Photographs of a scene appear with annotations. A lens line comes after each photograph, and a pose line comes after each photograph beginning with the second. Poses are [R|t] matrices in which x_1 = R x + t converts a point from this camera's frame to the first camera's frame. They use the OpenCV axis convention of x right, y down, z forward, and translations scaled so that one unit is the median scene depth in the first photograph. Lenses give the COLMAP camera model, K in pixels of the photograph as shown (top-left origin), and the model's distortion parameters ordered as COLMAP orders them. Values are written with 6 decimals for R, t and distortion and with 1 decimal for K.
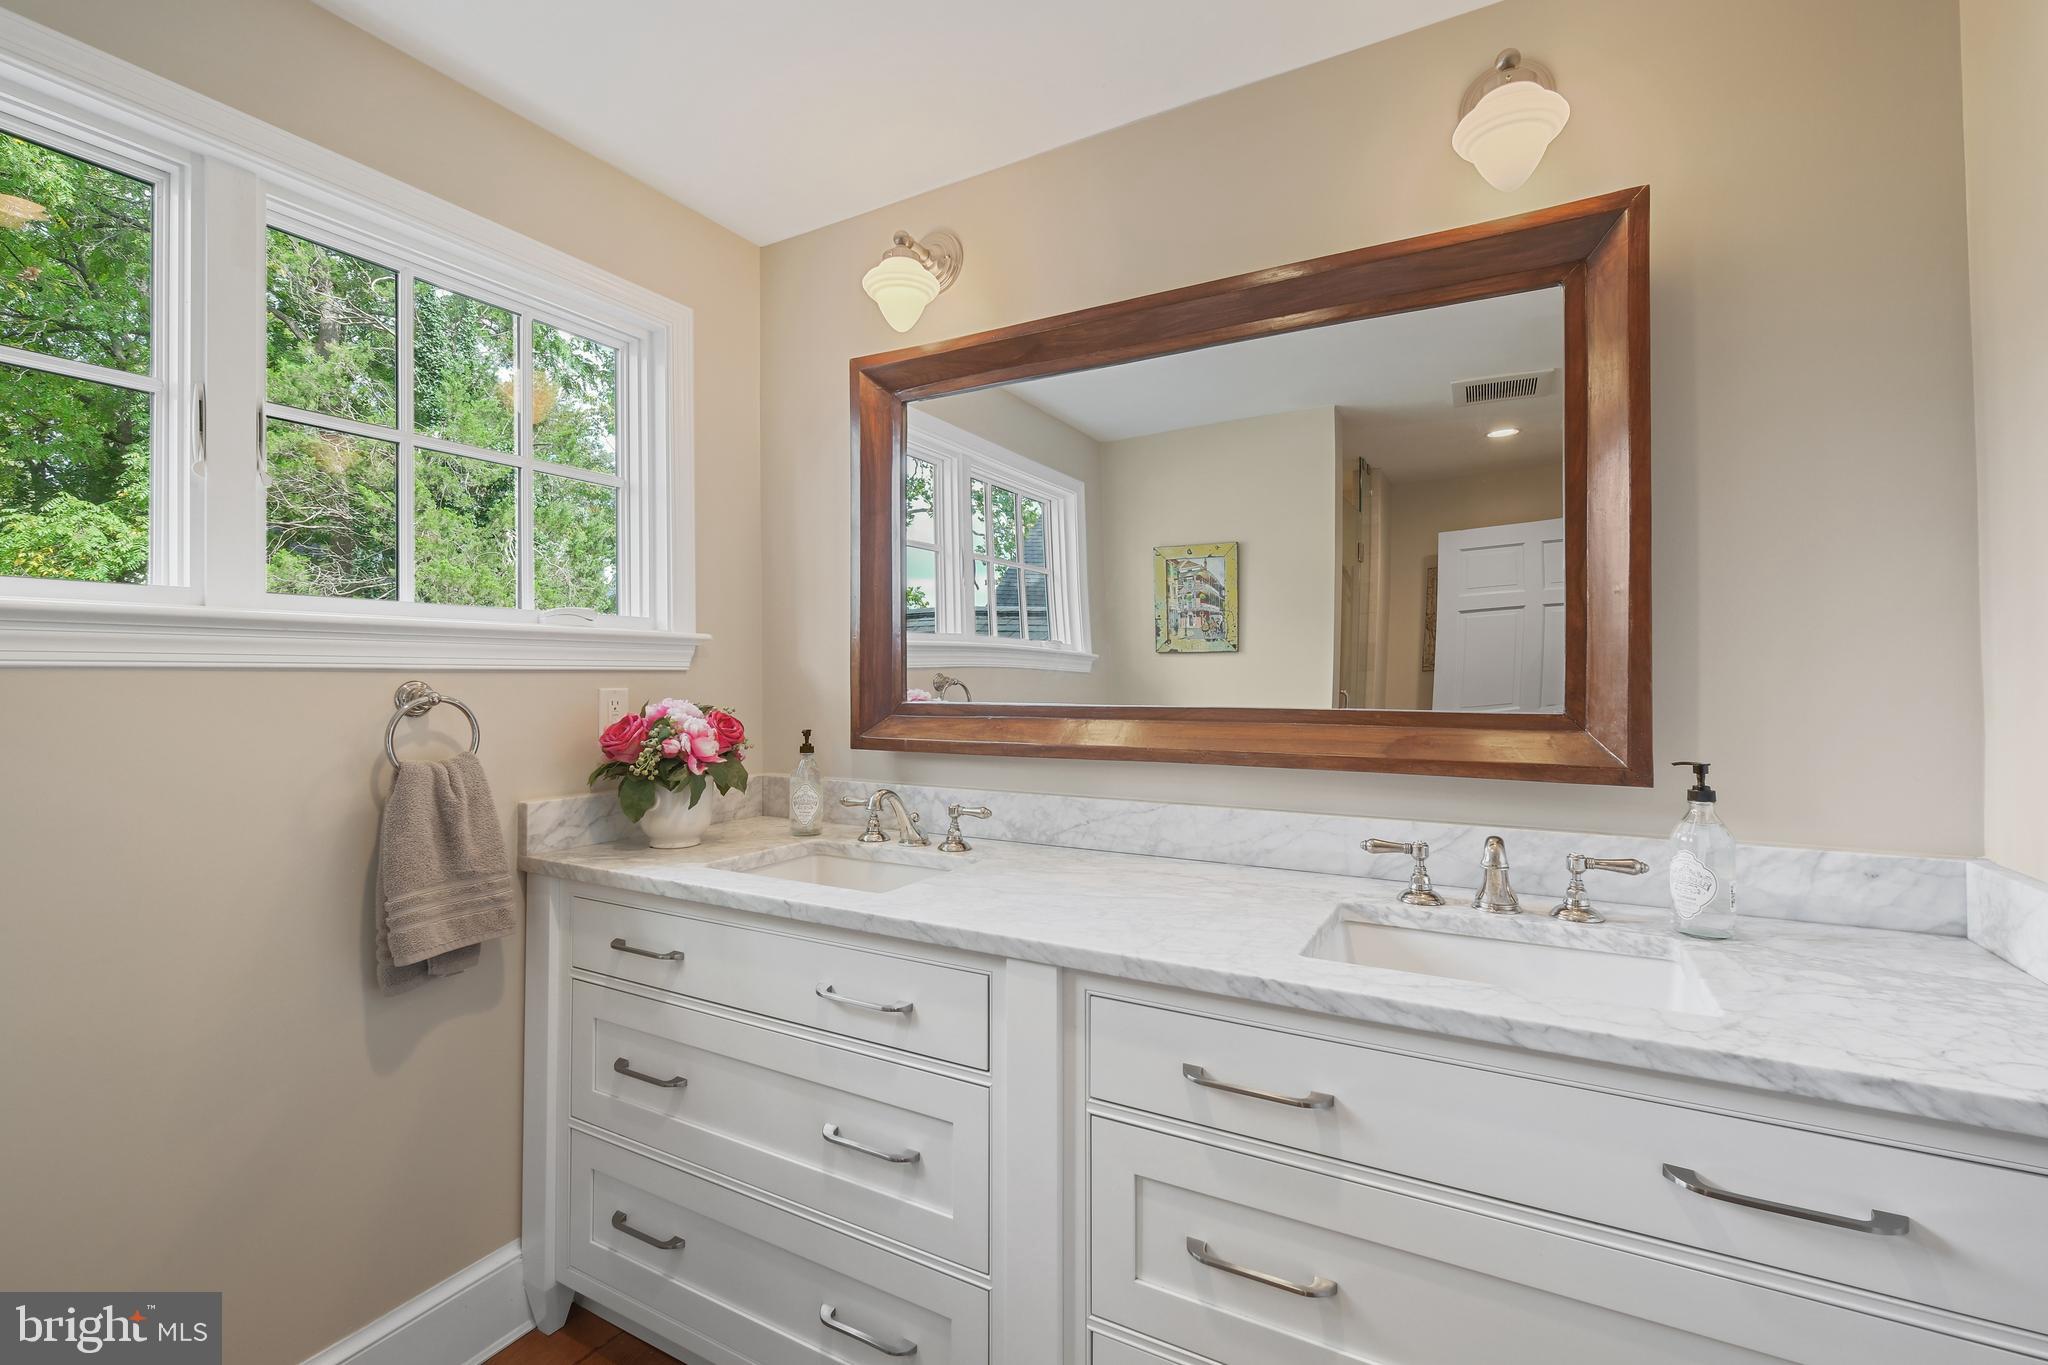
lens RADIAL K [[898.9, 0, 1039.2], [0, 898.9, 672.4], [0, 0, 1]] dist [-0.000970, -0.000827]
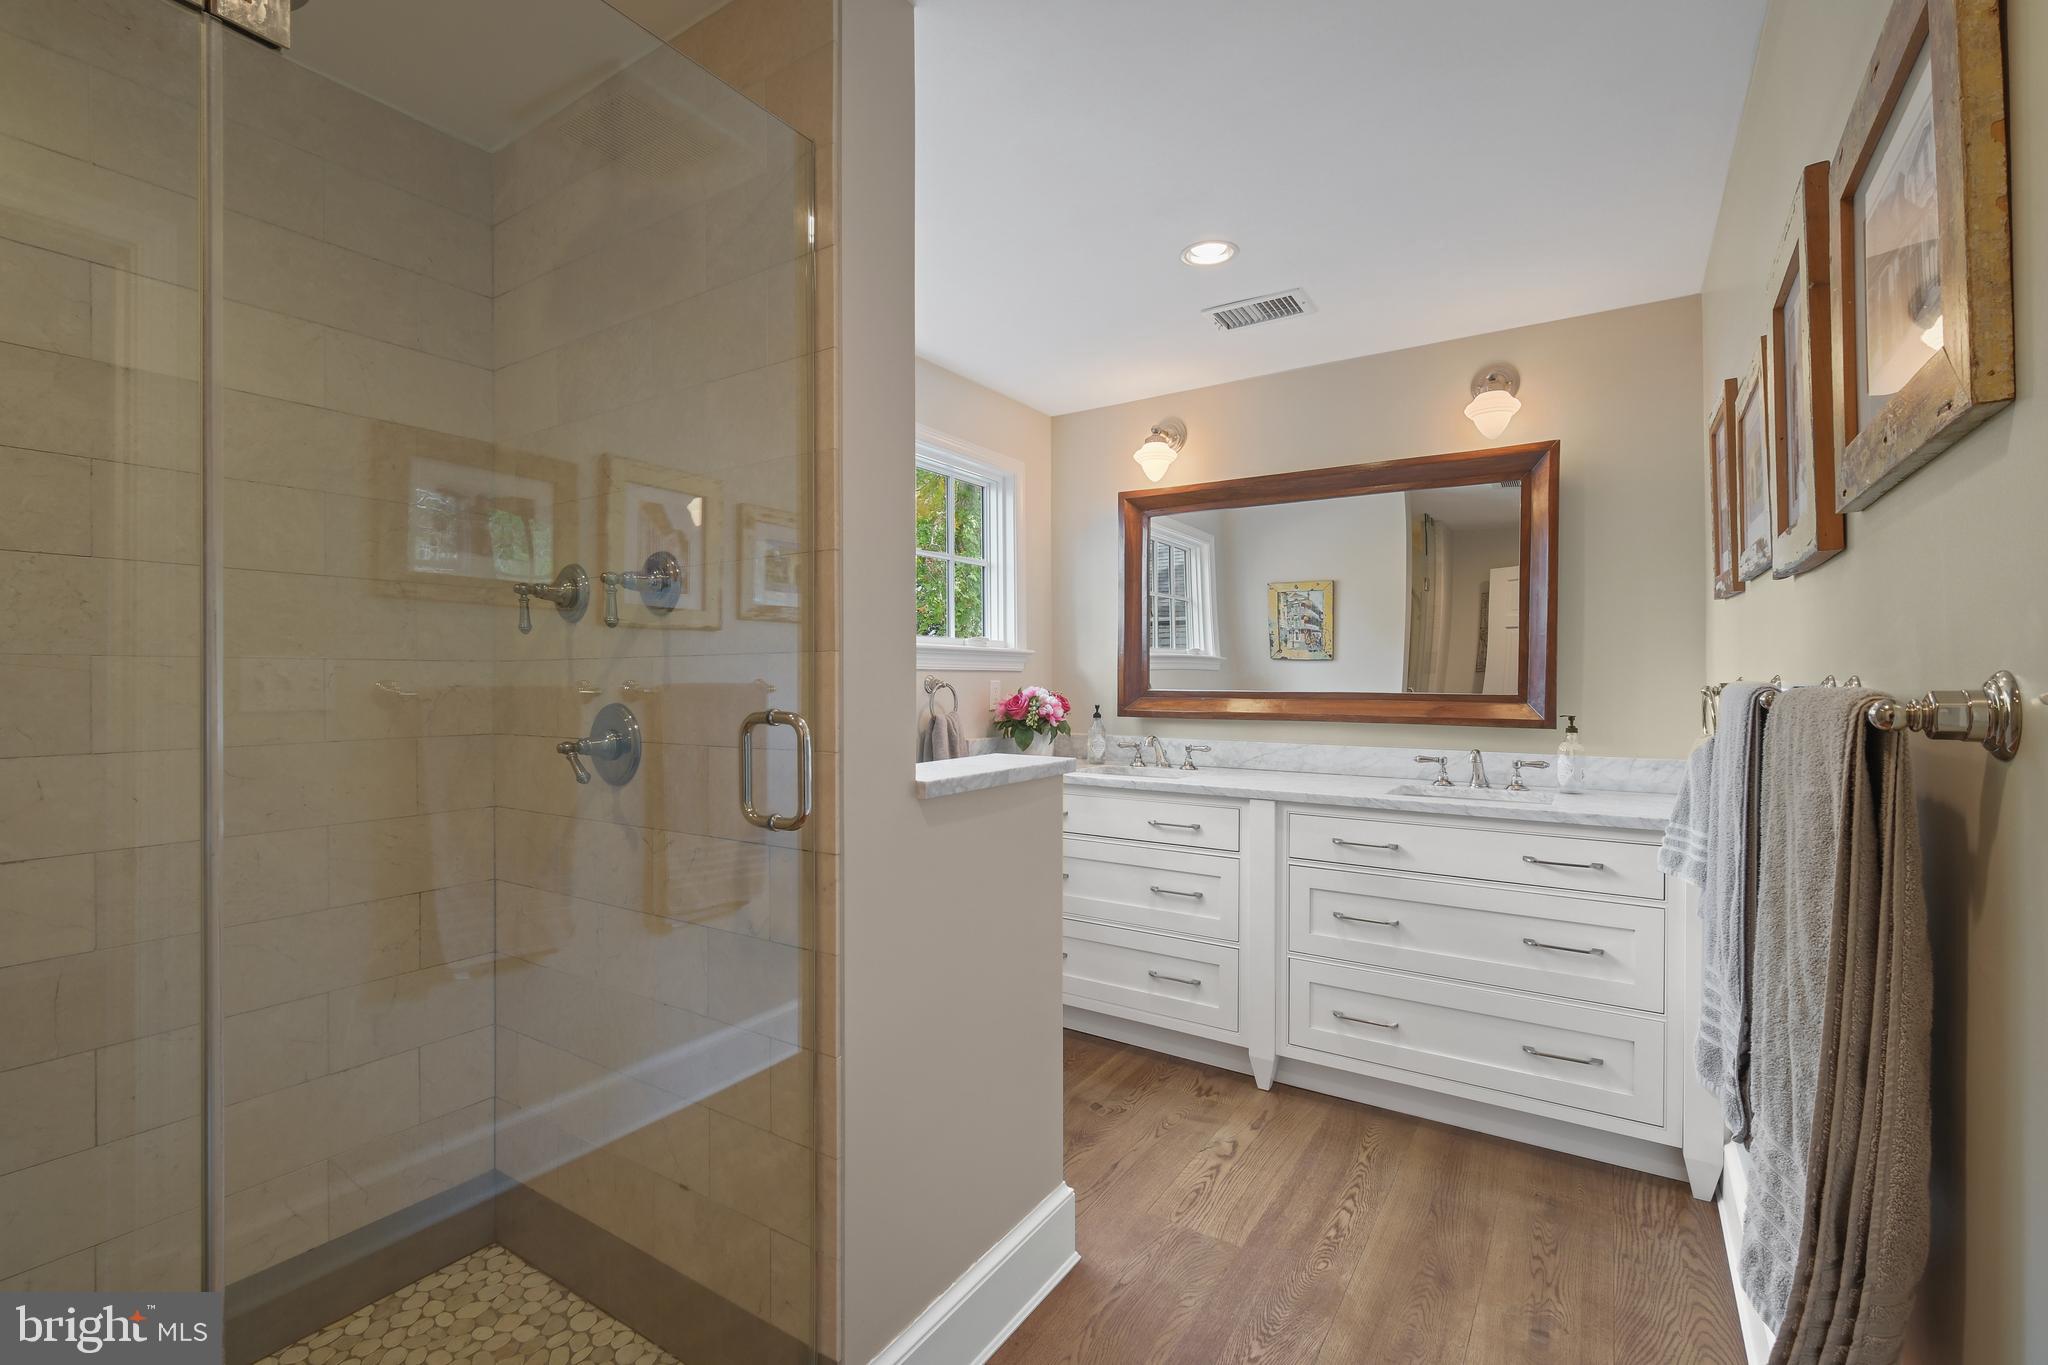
lens RADIAL K [[916.5, 0, 1026.7], [0, 916.5, 692.8], [0, 0, 1]] dist [-0.000269, -0.000227]
pose [[0.997087, 0.006090, -0.076023, -0.292393], [-0.004515, 0.999772, 0.020871, 0.003008], [0.076133, -0.020467, 0.996888, -0.923444]]
